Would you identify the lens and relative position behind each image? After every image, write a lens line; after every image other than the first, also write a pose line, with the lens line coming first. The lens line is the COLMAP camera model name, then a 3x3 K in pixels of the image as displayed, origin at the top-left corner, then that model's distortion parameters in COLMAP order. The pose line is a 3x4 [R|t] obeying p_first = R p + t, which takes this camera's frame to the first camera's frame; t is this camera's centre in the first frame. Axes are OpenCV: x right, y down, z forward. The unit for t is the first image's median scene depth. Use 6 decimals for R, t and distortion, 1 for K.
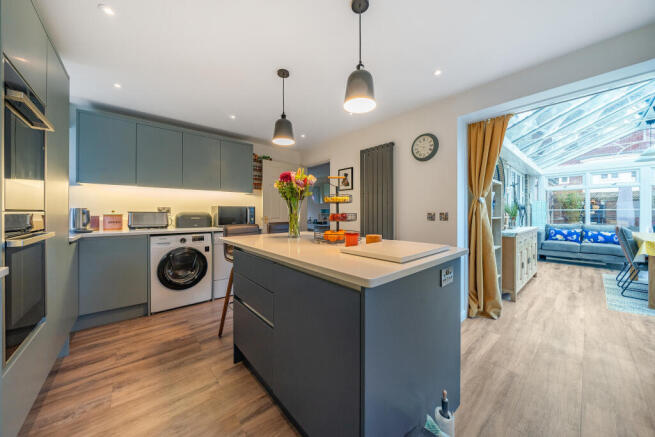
lens RADIAL K [[227.1, 0, 330.2], [0, 227.1, 210.9], [0, 0, 1]] dist [-0.000466, -0.000009]
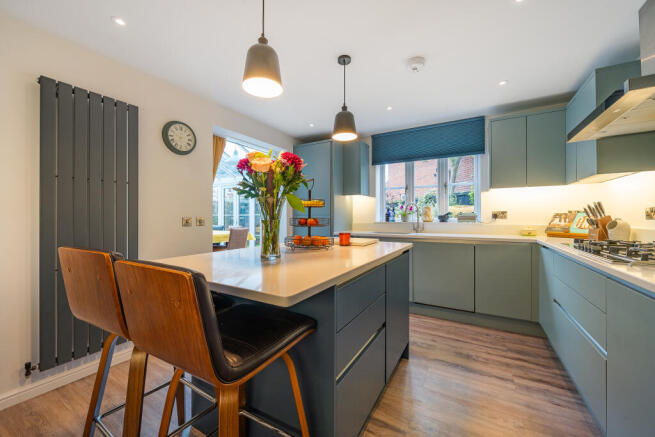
lens RADIAL K [[251.4, 0, 327.5], [0, 251.4, 218.5], [0, 0, 1]] dist [0.000865, 0.000055]
pose [[-0.322526, -0.009322, 0.946515, -0.833468], [-0.003485, 0.999956, 0.008660, 0.000185], [-0.946554, -0.000505, -0.322544, 1.068456]]
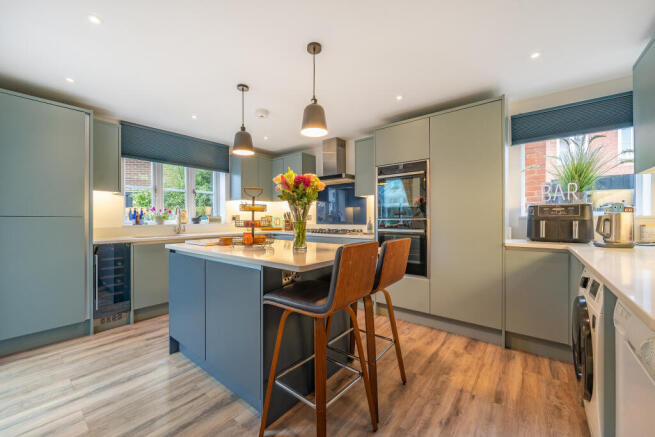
lens RADIAL K [[251.4, 0, 327.5], [0, 251.4, 218.5], [0, 0, 1]] dist [0.000865, 0.000055]
pose [[-0.984853, 0.002945, -0.173368, -0.098895], [0.003515, 0.999989, -0.002981, 0.005937], [0.173357, -0.003546, -0.984853, 1.951994]]
